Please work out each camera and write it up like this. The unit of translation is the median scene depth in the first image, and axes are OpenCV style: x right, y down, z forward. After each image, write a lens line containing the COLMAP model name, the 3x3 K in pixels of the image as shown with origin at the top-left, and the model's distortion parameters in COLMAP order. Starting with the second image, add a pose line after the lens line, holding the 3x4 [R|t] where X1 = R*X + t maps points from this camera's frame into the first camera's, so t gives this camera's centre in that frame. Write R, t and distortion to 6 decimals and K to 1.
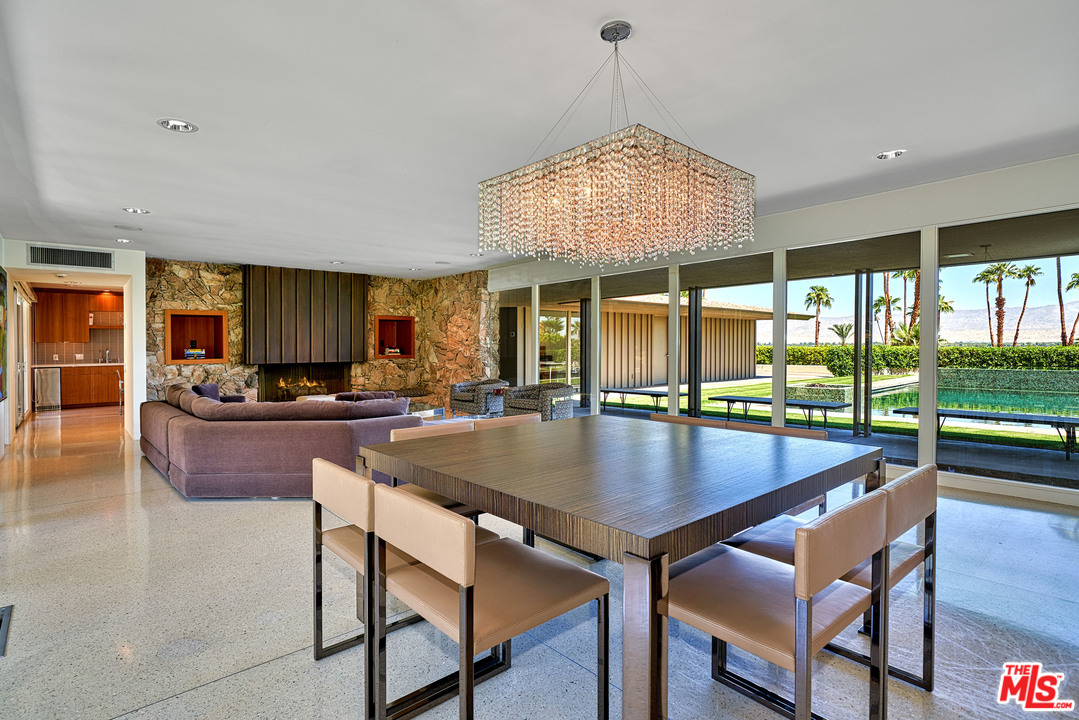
lens RADIAL K [[521.6, 0, 507.8], [0, 521.6, 359.9], [0, 0, 1]] dist [-0.000400, 0.000658]
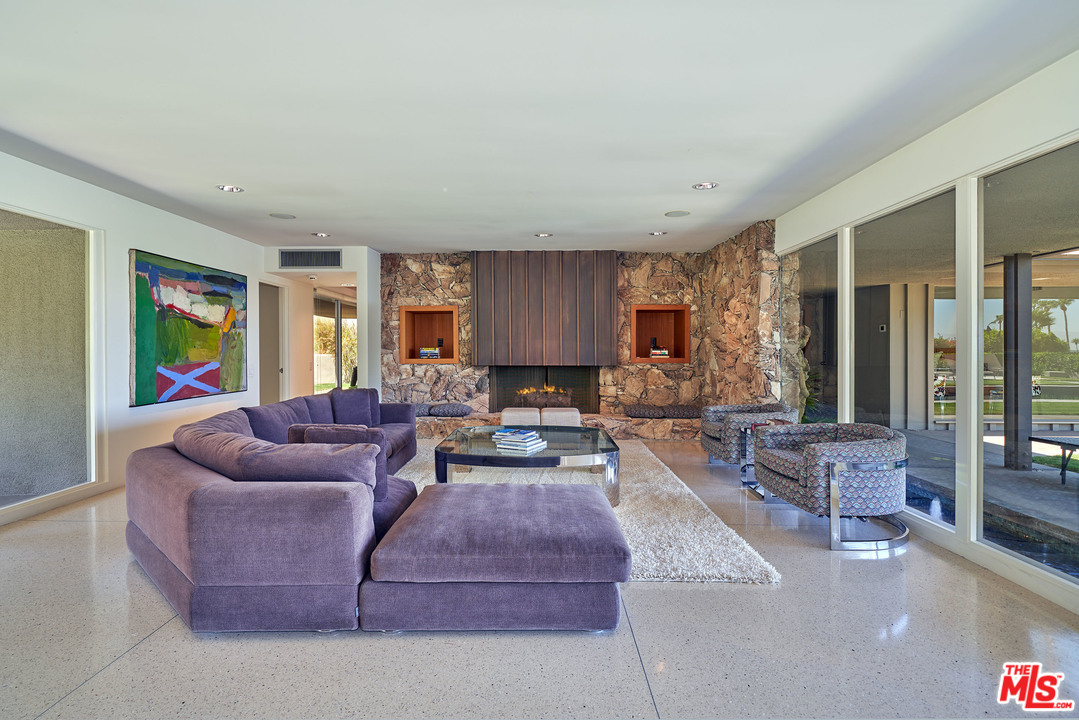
lens RADIAL K [[521.6, 0, 545.0], [0, 521.6, 369.4], [0, 0, 1]] dist [-0.000400, 0.000658]
pose [[0.769939, 0.033714, -0.637226, 0.133635], [-0.023133, 0.999422, 0.024927, -0.008663], [0.637698, -0.004451, 0.770274, 0.346900]]
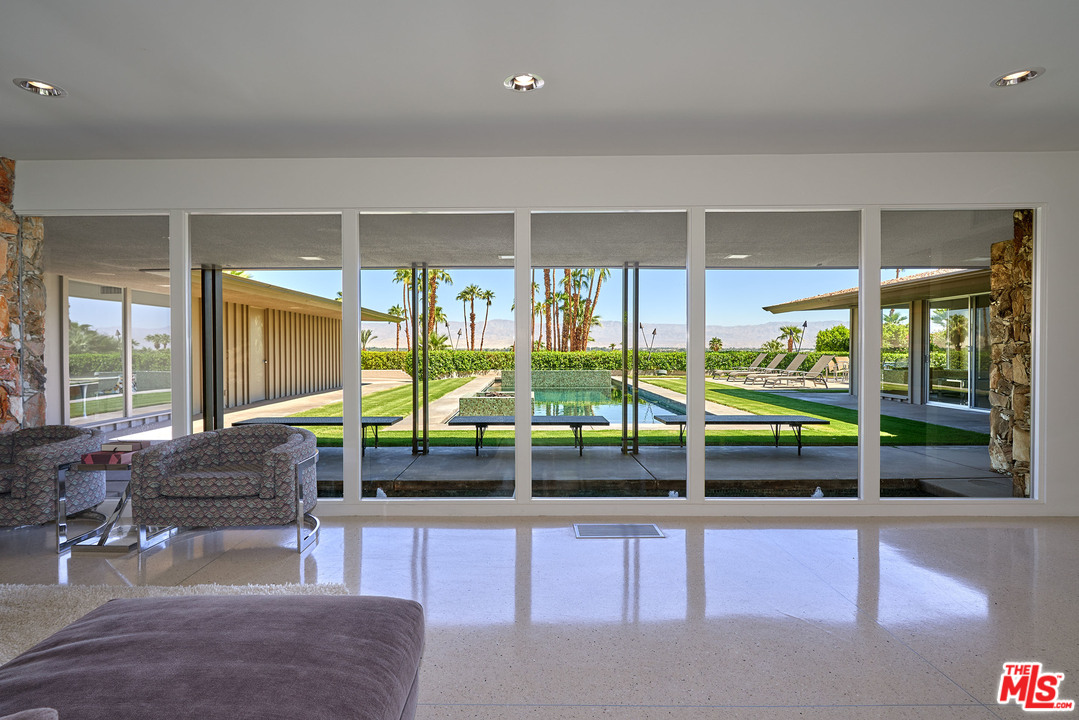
lens RADIAL K [[547.9, 0, 514.9], [0, 547.9, 366.1], [0, 0, 1]] dist [-0.004028, 0.000348]
pose [[0.649303, -0.016133, 0.760359, -0.104448], [0.013779, 0.999860, 0.009448, -0.008345], [-0.760405, 0.004342, 0.649435, 0.394035]]
